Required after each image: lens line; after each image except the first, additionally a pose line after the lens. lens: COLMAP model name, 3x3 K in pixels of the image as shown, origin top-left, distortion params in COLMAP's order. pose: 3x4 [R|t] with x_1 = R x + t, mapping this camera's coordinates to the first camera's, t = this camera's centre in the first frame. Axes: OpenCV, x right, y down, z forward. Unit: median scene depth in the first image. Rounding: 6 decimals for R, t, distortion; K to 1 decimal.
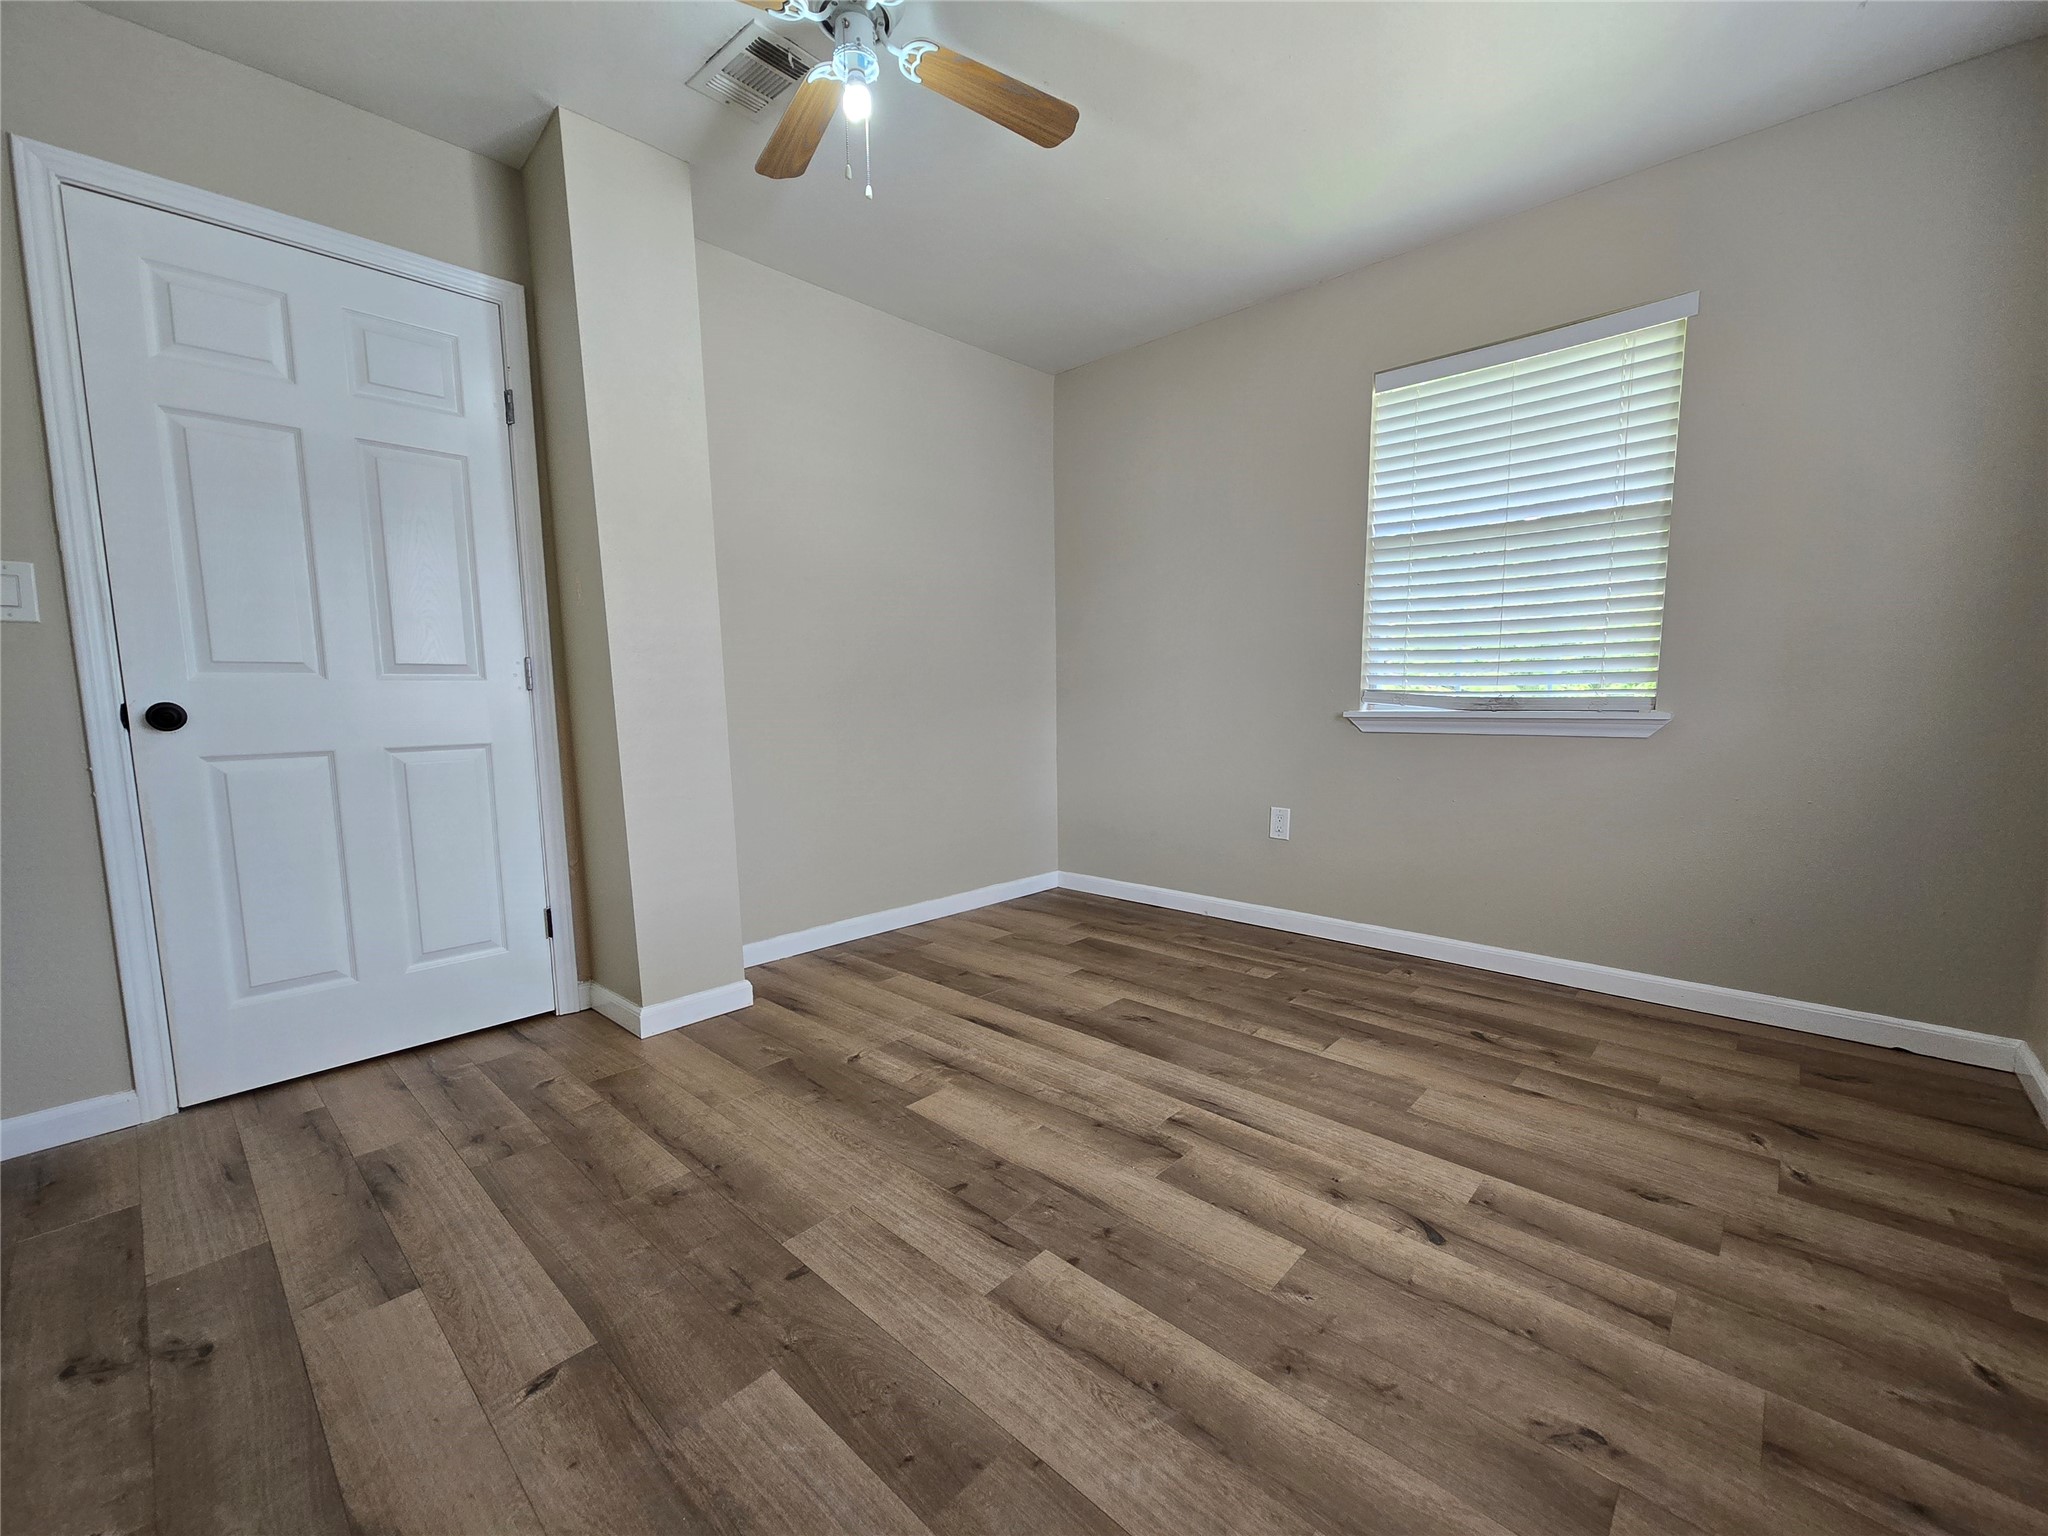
lens RADIAL K [[836.1, 0, 1025.3], [0, 836.1, 784.3], [0, 0, 1]] dist [-0.000742, 0.003246]
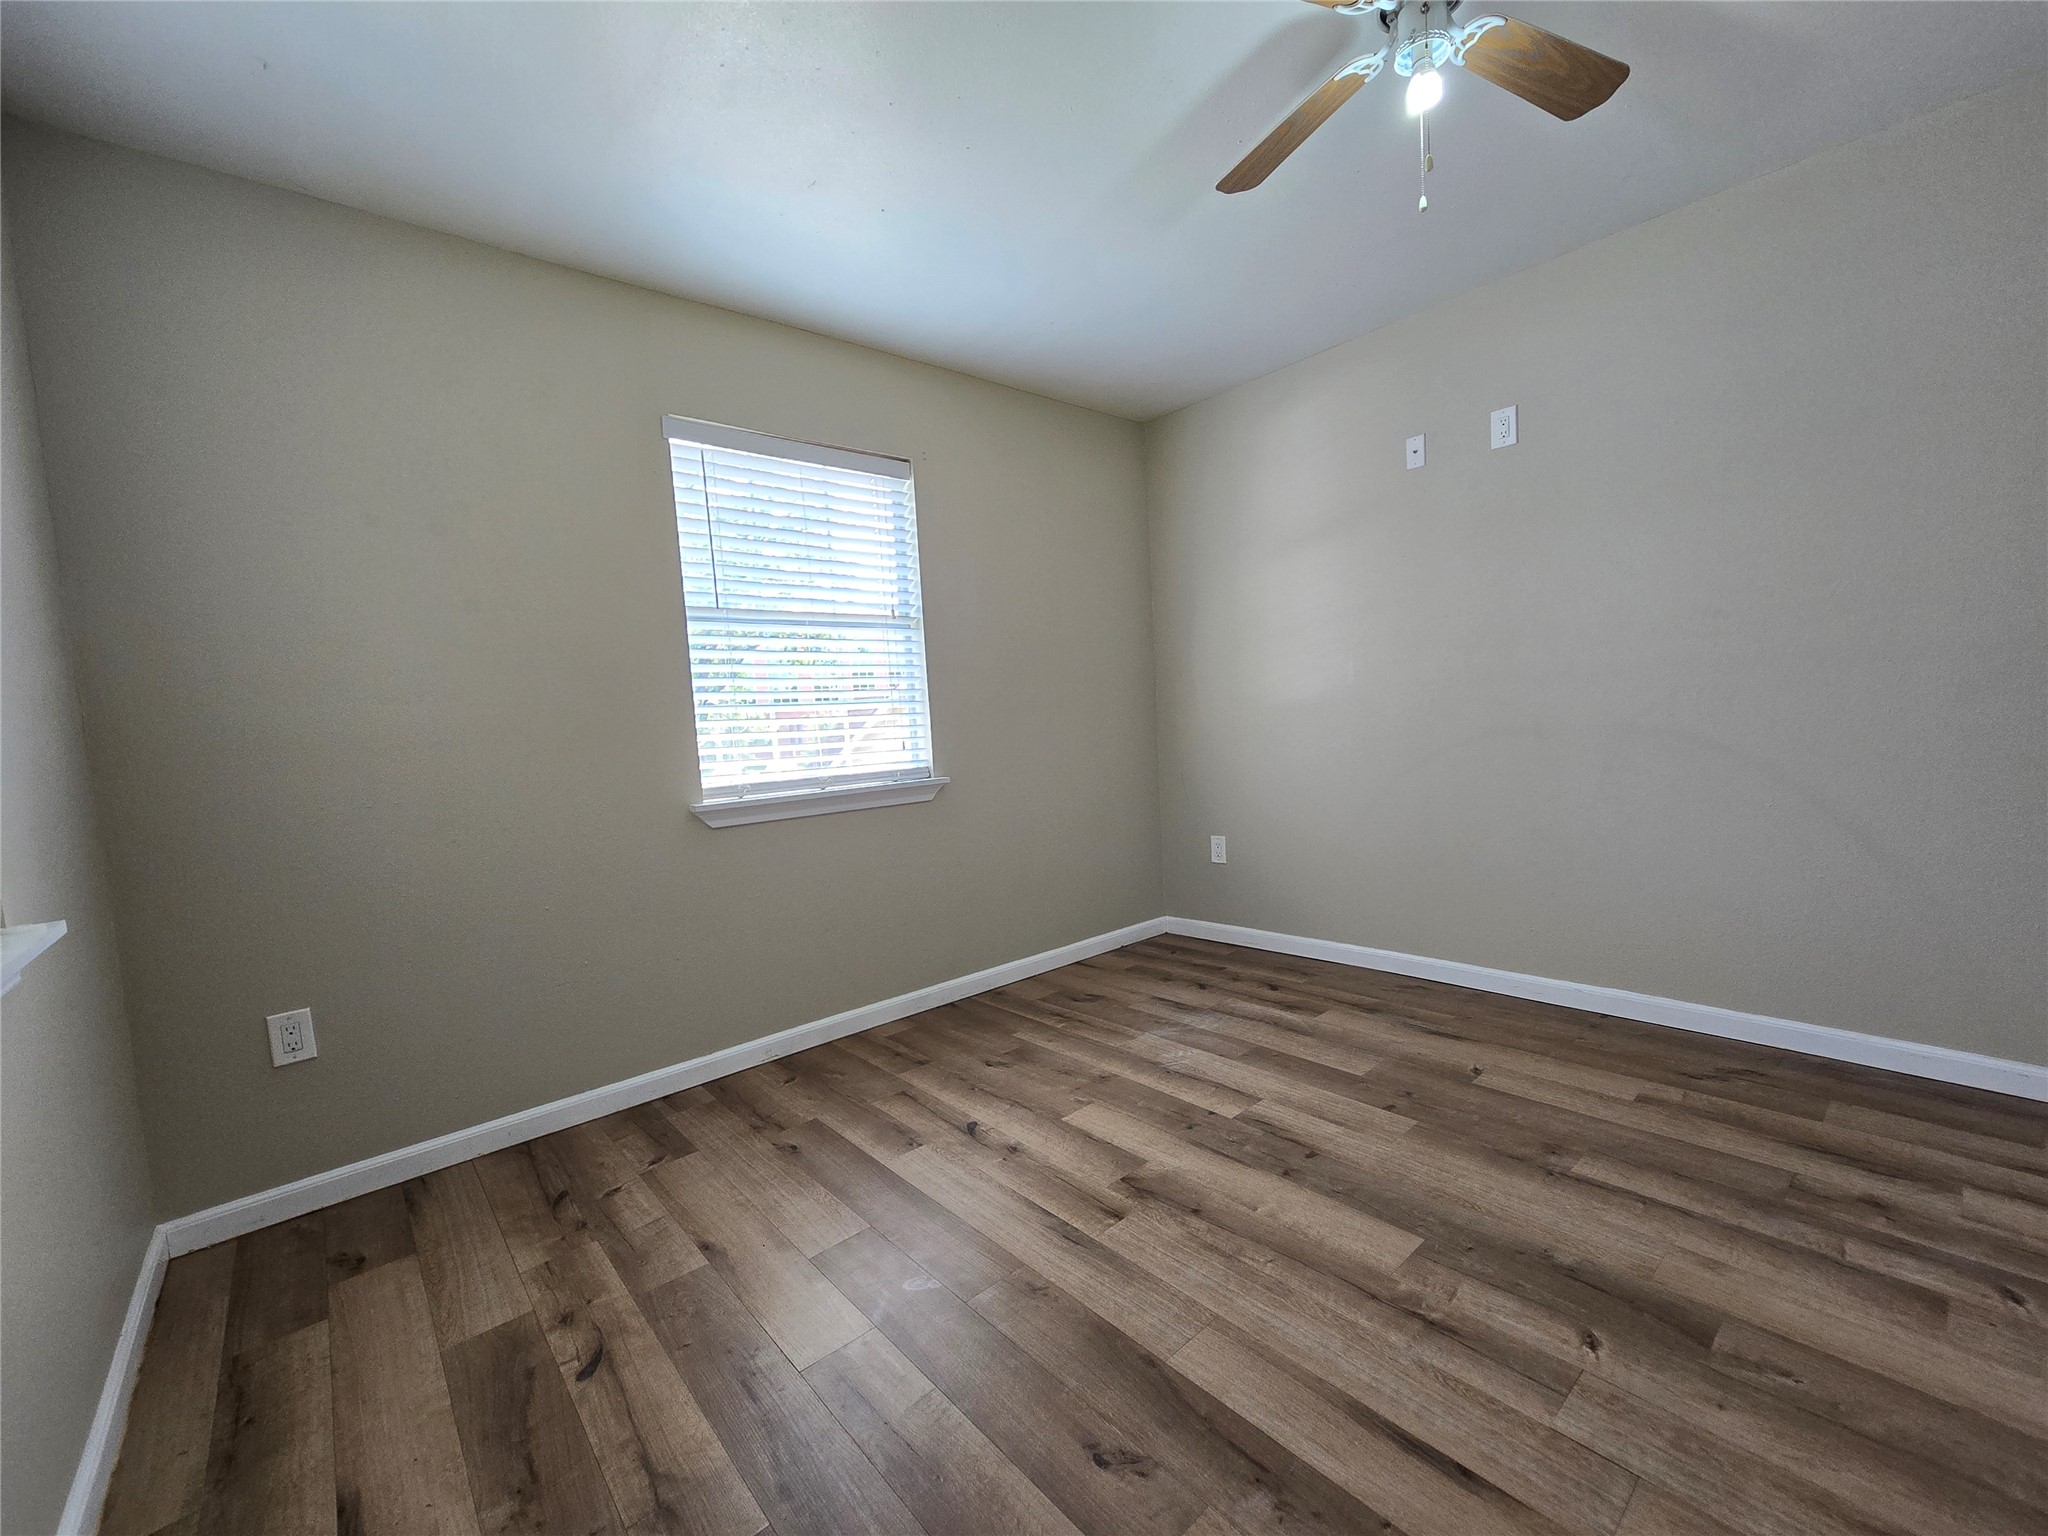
lens RADIAL K [[836.1, 0, 1025.3], [0, 836.1, 784.3], [0, 0, 1]] dist [-0.000742, 0.003246]
pose [[-0.991181, 0.061362, 0.117453, 0.145372], [0.084288, 0.975861, 0.201472, -0.301480], [-0.102255, 0.209595, -0.972427, 1.932038]]
